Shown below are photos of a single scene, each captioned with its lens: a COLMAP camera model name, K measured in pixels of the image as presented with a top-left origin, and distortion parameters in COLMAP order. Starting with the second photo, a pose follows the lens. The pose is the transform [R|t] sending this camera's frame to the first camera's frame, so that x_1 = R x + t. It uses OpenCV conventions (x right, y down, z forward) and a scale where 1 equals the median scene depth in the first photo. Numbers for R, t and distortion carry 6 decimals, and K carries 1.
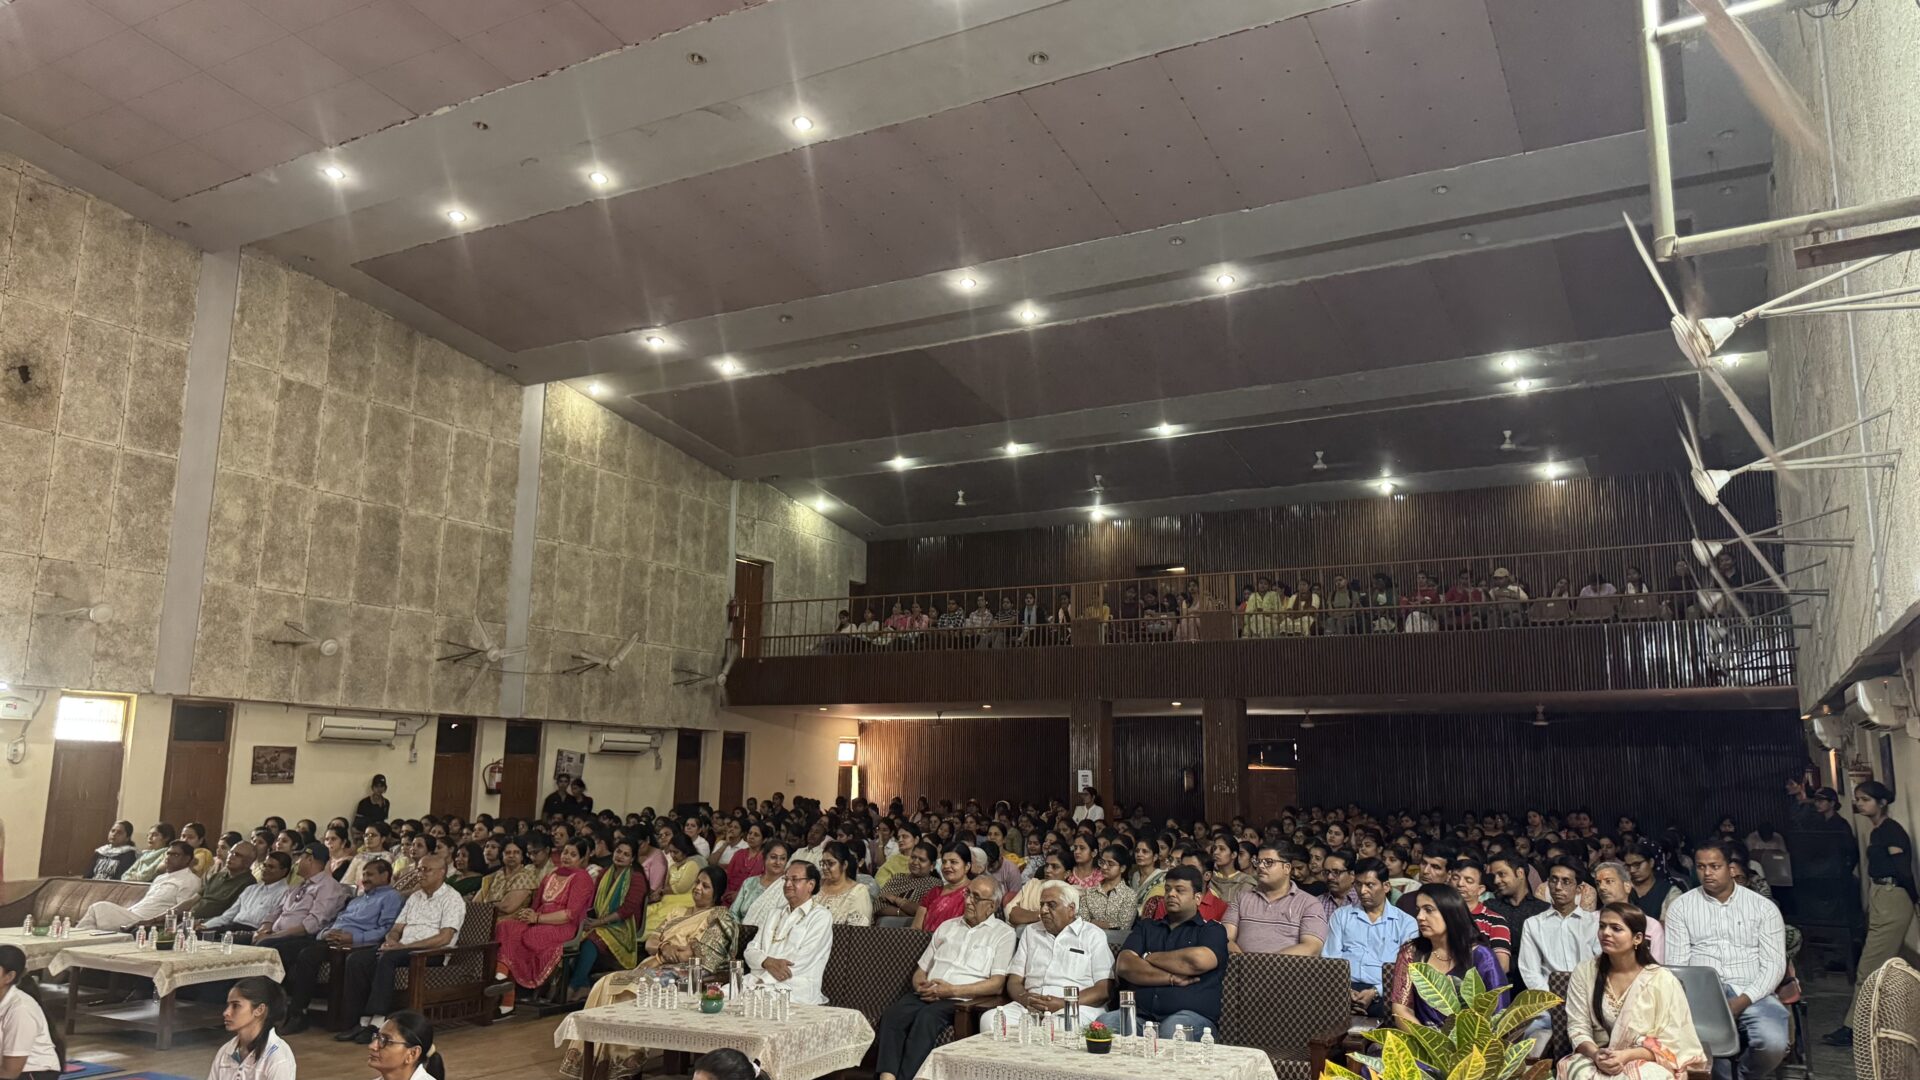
lens RADIAL K [[1388.1, 0, 945.8], [0, 1388.1, 507.6], [0, 0, 1]] dist [0.070523, -0.092983]
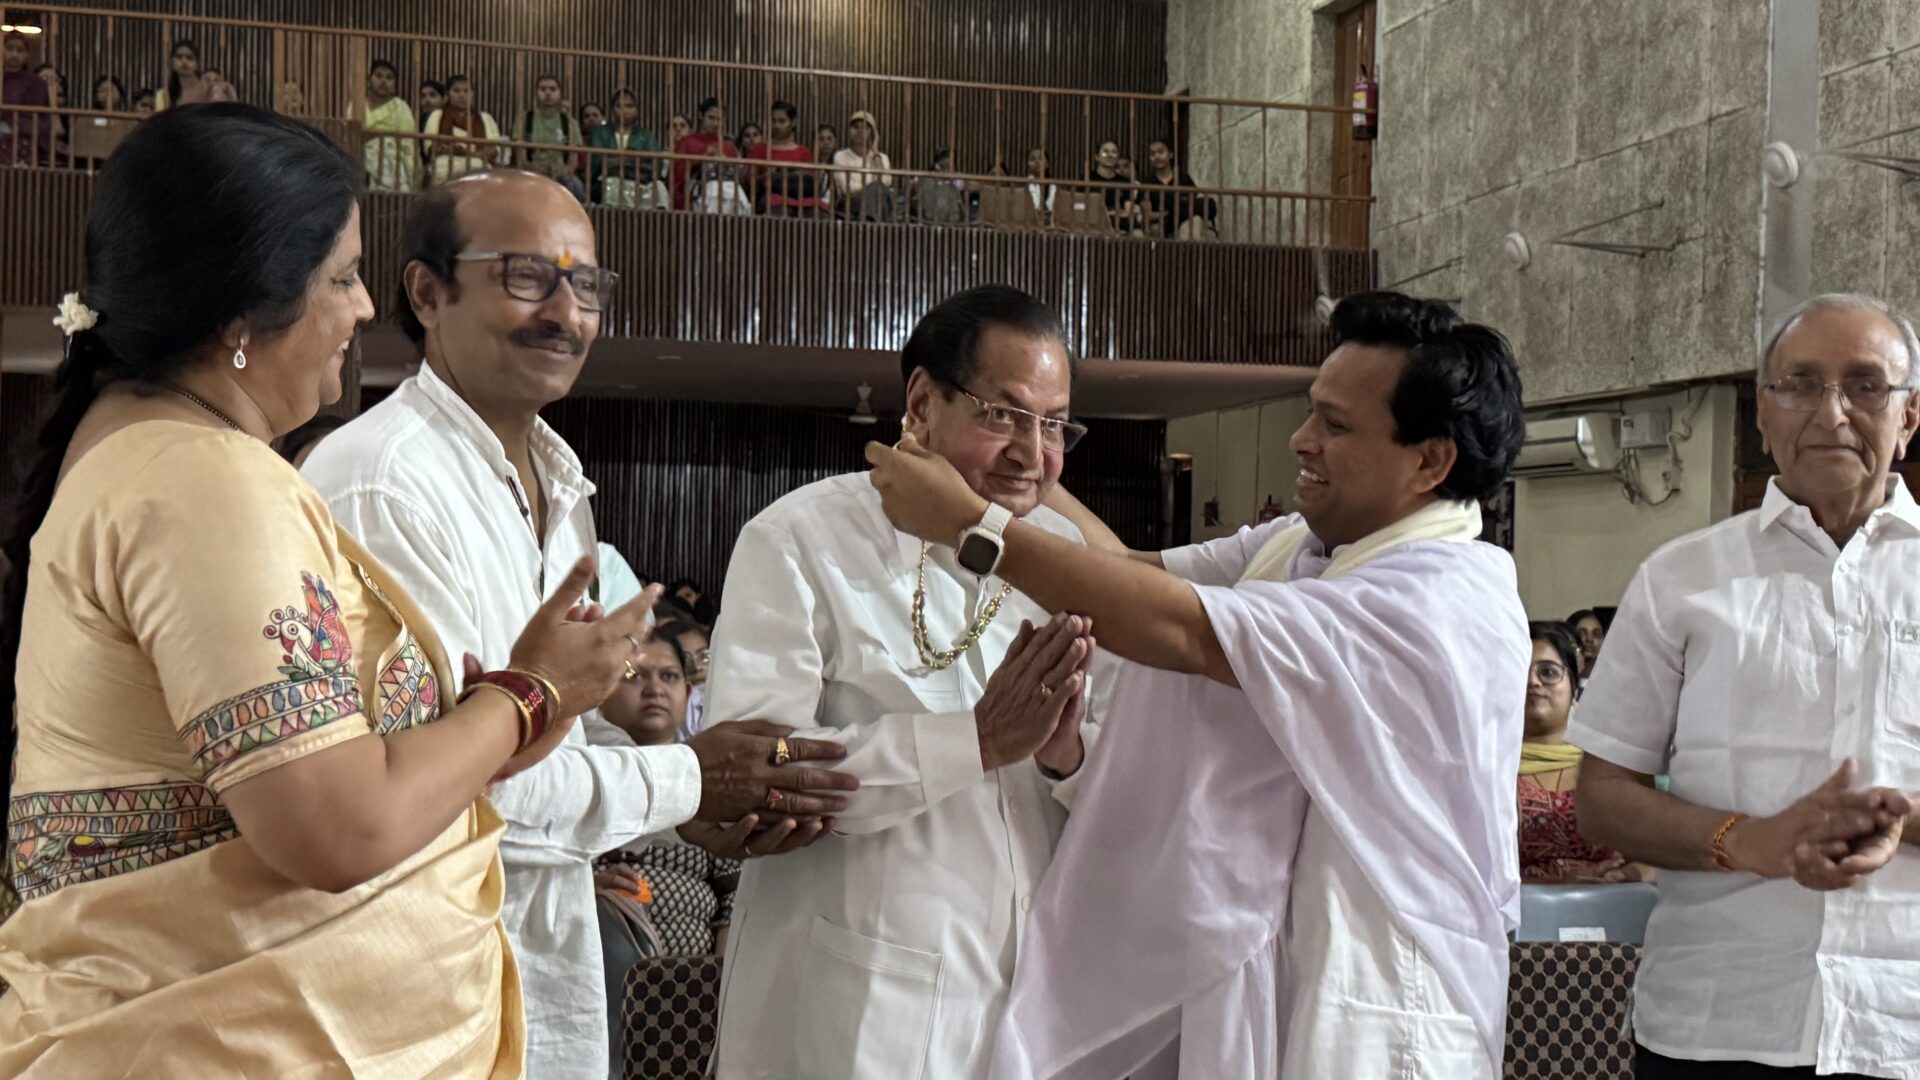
lens RADIAL K [[2372.6, 0, 947.6], [0, 2372.6, 548.2], [0, 0, 1]] dist [0.130035, 0.000000]
pose [[0.719373, 0.017256, 0.694409, -0.154999], [-0.148362, 0.980440, 0.129331, 0.071702], [-0.678595, -0.196061, 0.707863, 0.296307]]
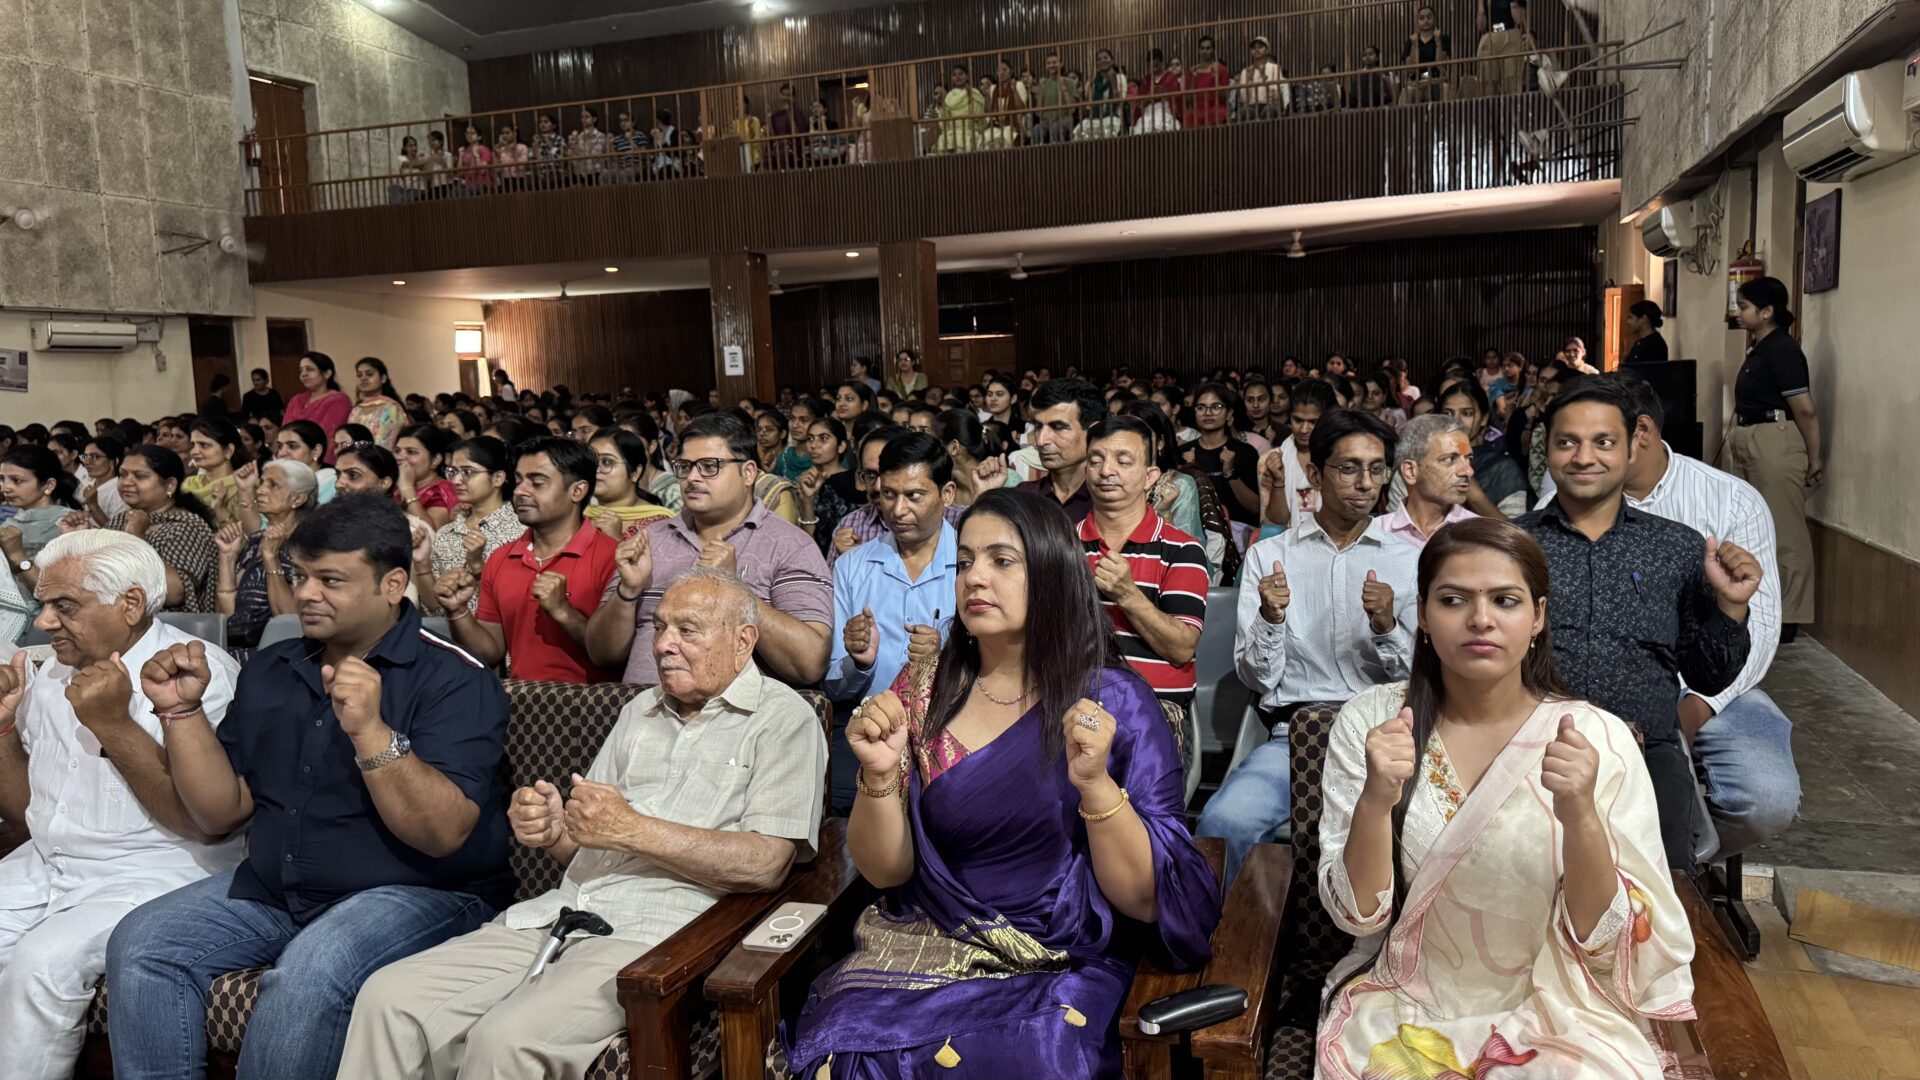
lens RADIAL K [[1388.1, 0, 940.2], [0, 1388.1, 571.0], [0, 0, 1]] dist [0.070523, -0.092983]
pose [[0.987520, -0.069169, 0.141490, 0.088736], [0.019248, 0.944664, 0.327473, 0.052628], [-0.156311, -0.320663, 0.934207, 0.207674]]
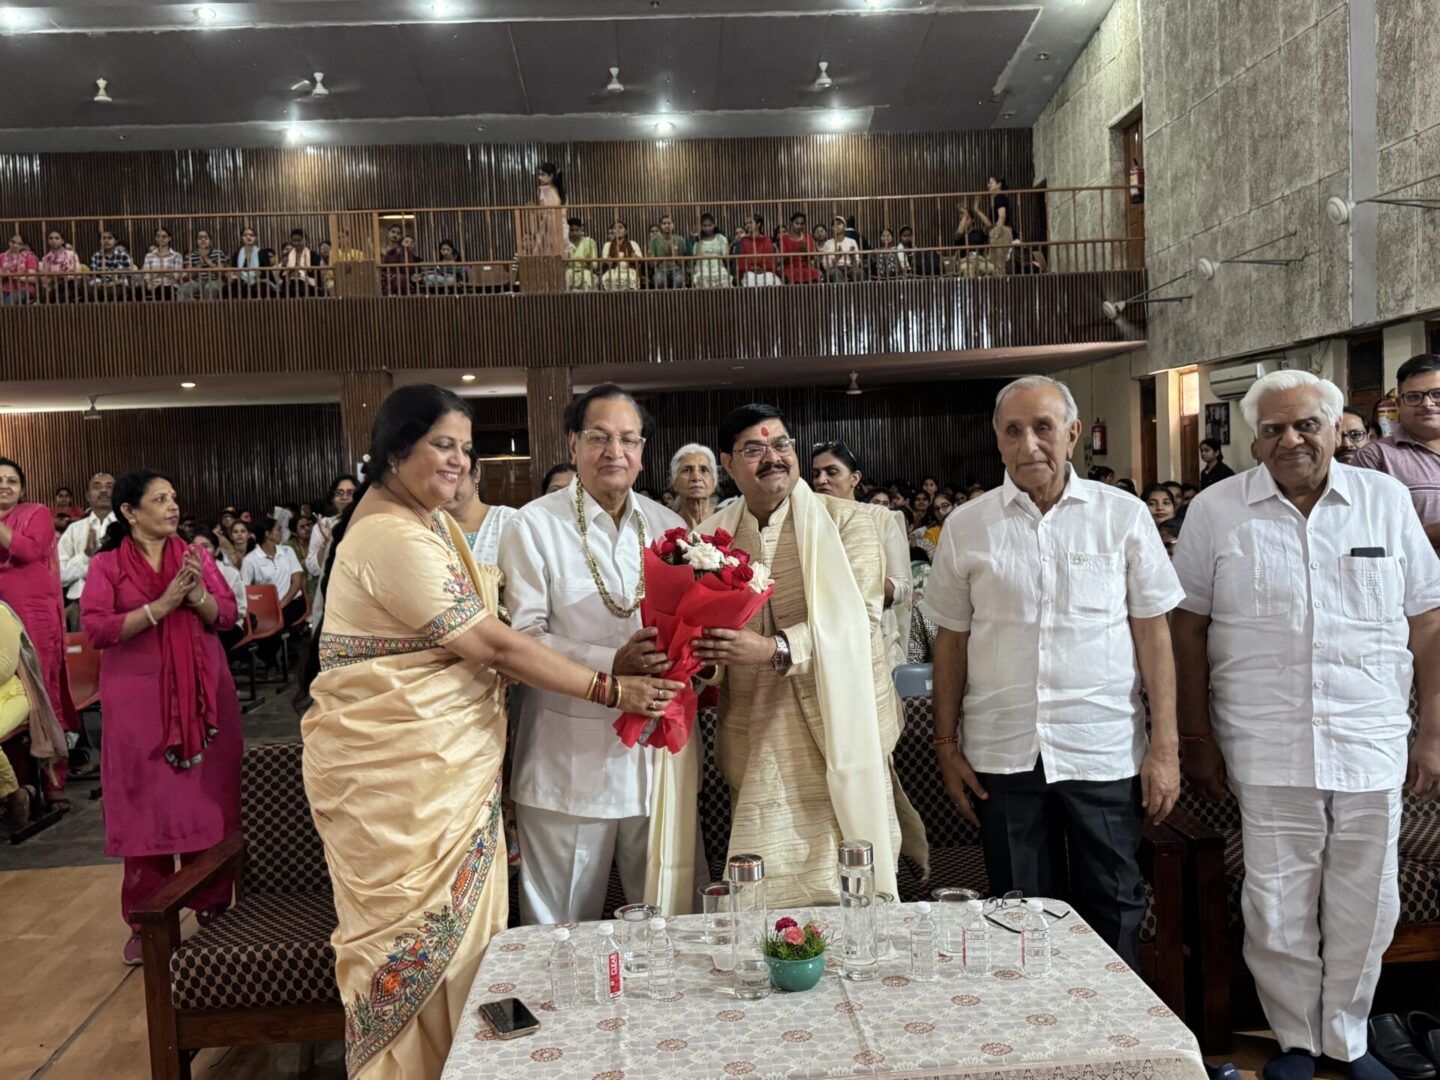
lens RADIAL K [[1371.5, 0, 722.8], [0, 1371.5, 545.0], [0, 0, 1]] dist [0.032641, 0.000000]
pose [[0.838719, -0.070728, 0.539952, -0.133514], [-0.055470, 0.975276, 0.213914, 0.056093], [-0.541732, -0.209365, 0.814059, 0.251248]]
